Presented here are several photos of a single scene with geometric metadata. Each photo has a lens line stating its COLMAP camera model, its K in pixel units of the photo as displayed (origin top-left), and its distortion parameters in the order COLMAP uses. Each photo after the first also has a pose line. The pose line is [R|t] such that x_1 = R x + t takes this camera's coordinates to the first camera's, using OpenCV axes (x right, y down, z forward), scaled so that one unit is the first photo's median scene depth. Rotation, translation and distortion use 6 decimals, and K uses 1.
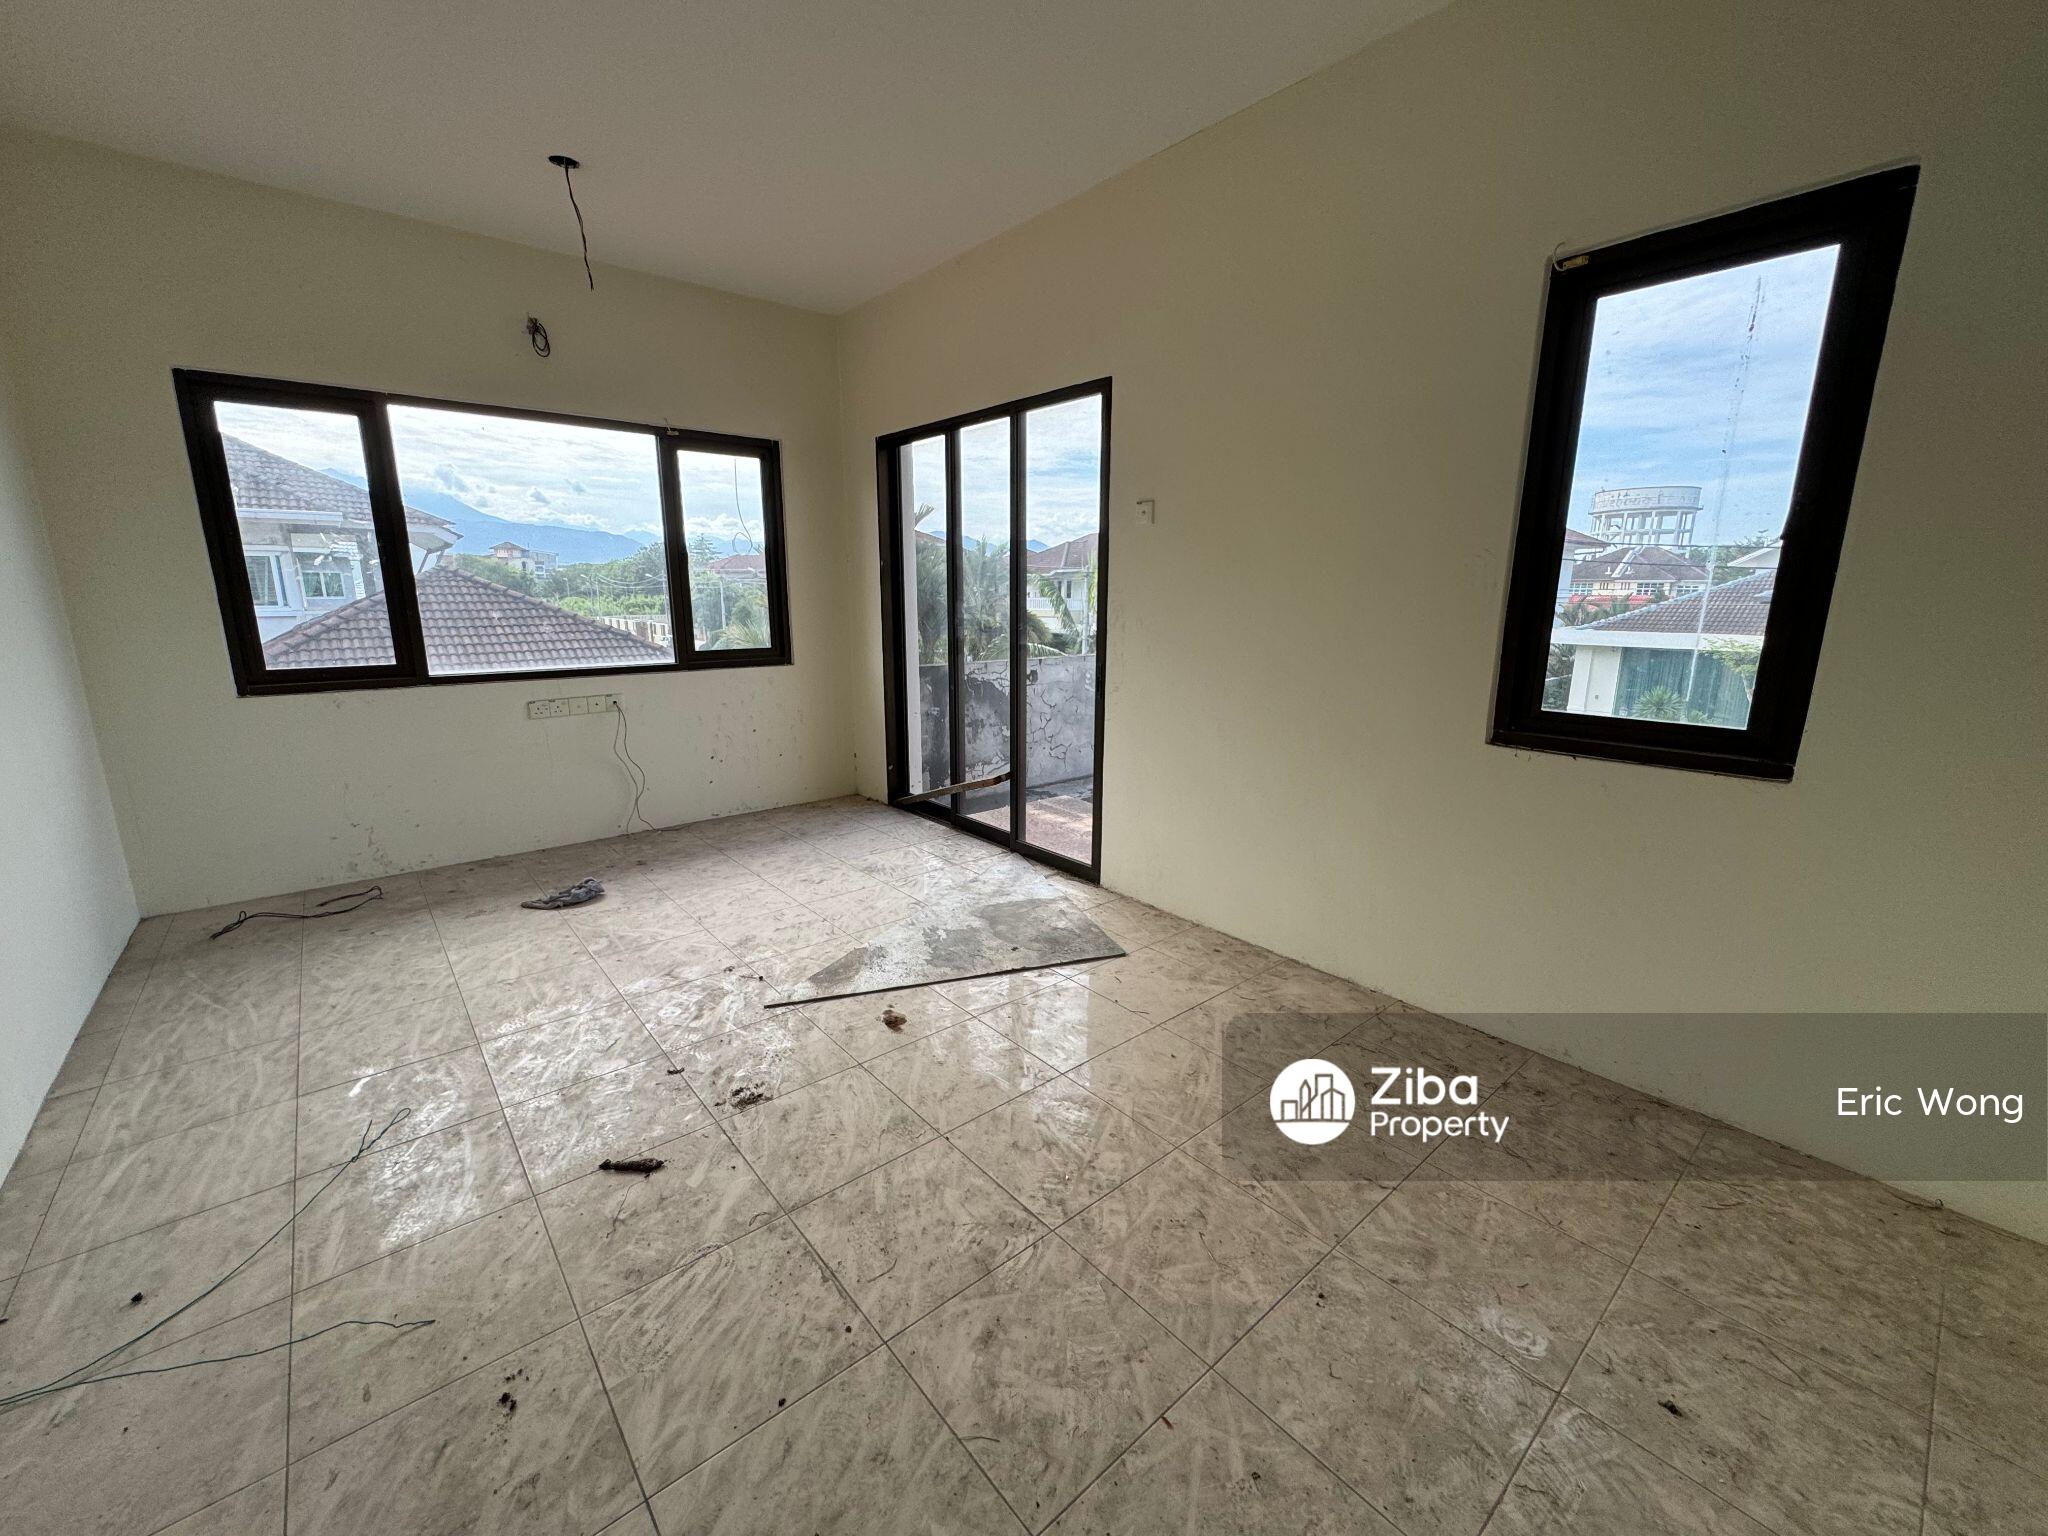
lens RADIAL K [[819.6, 0, 1024.3], [0, 819.6, 775.1], [0, 0, 1]] dist [-0.003664, 0.000946]
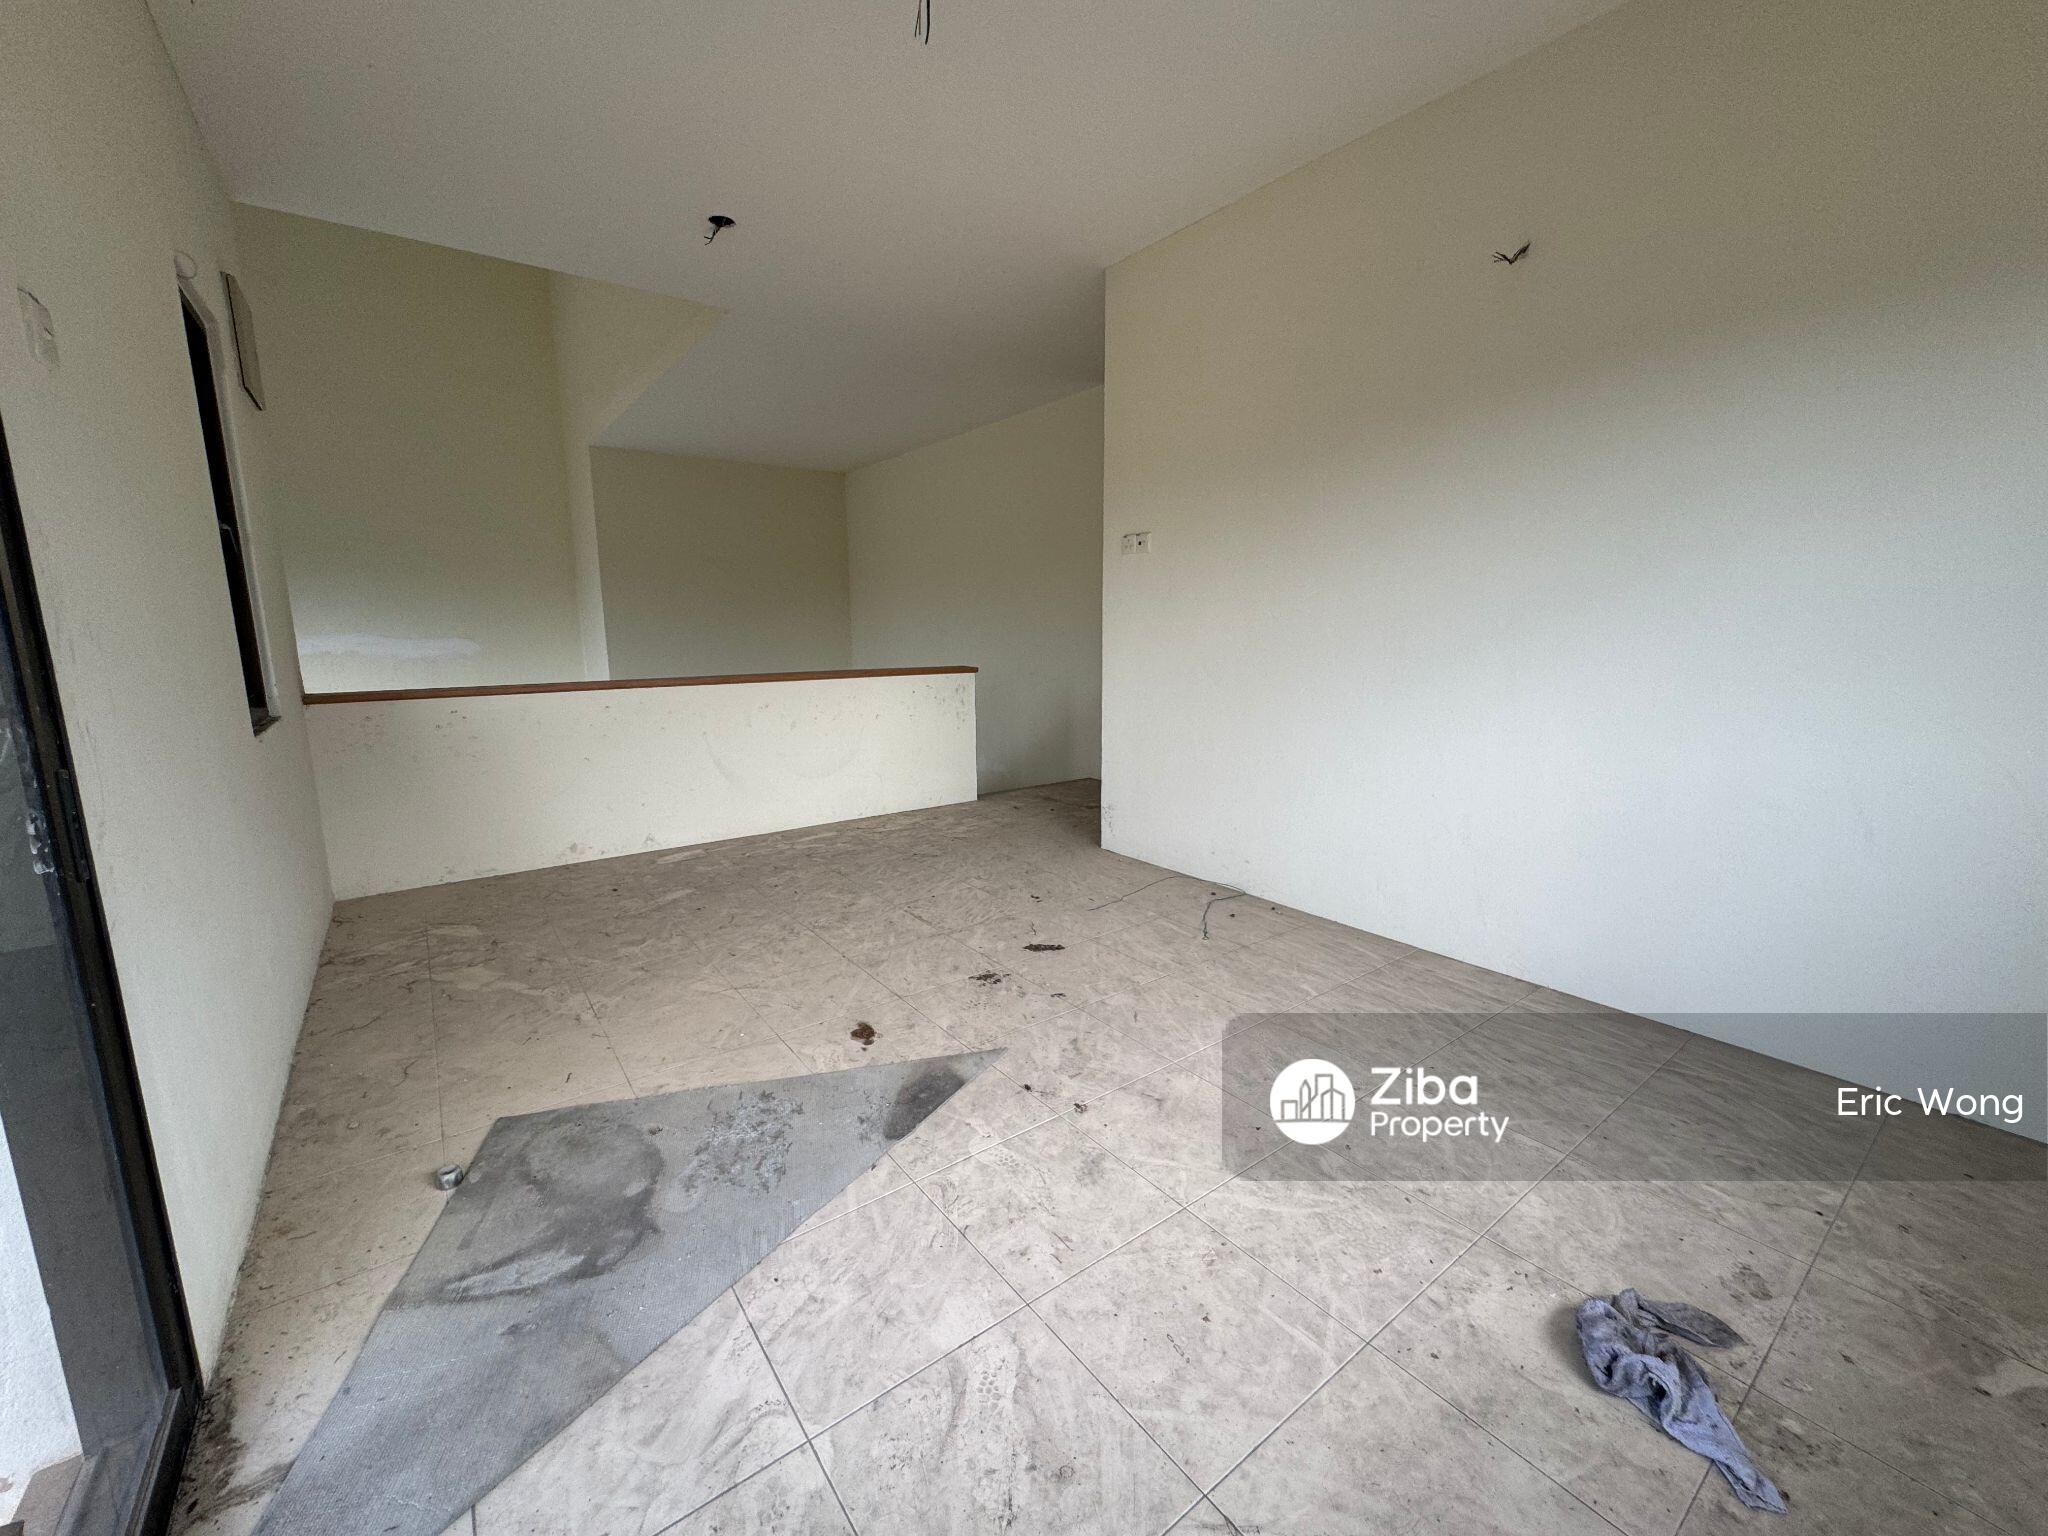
lens RADIAL K [[819.6, 0, 1024.0], [0, 819.6, 765.4], [0, 0, 1]] dist [-0.003664, 0.000946]
pose [[-0.998076, -0.007067, 0.061604, -0.481035], [0.017230, 0.922753, 0.385008, -0.418239], [-0.059566, 0.385328, -0.920855, 2.095586]]
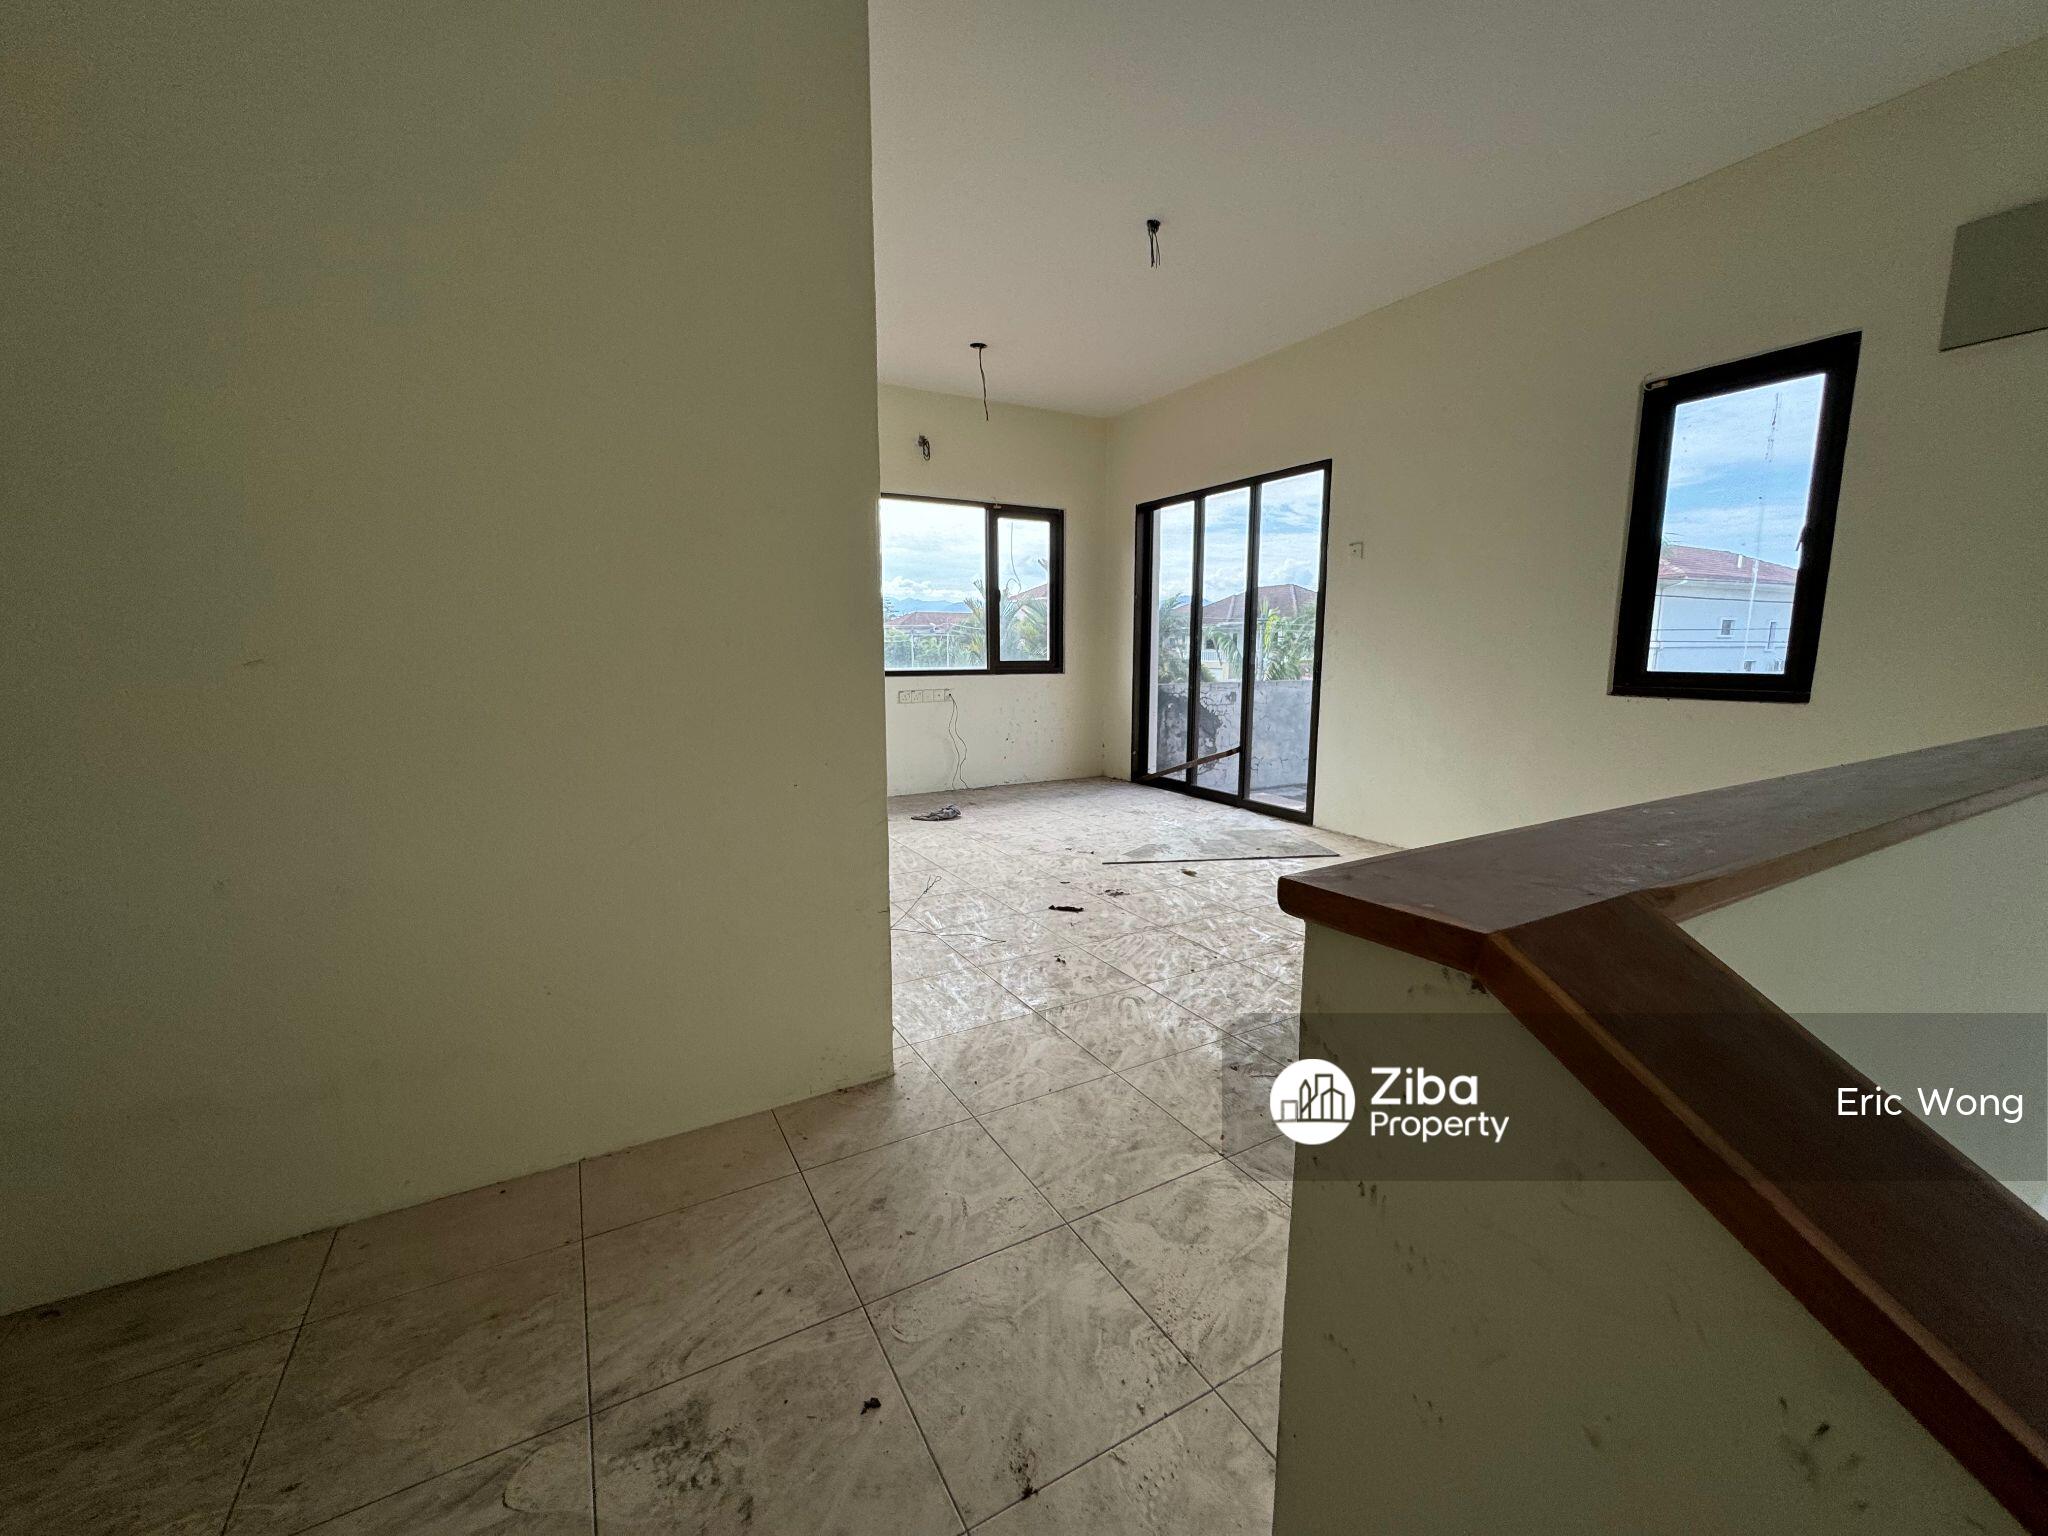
lens RADIAL K [[819.6, 0, 1026.7], [0, 819.6, 776.0], [0, 0, 1]] dist [-0.003664, 0.000946]
pose [[0.982555, 0.026078, -0.184135, -0.216713], [-0.037861, 0.997434, -0.060765, 0.268585], [0.182078, 0.066676, 0.981021, -0.717168]]
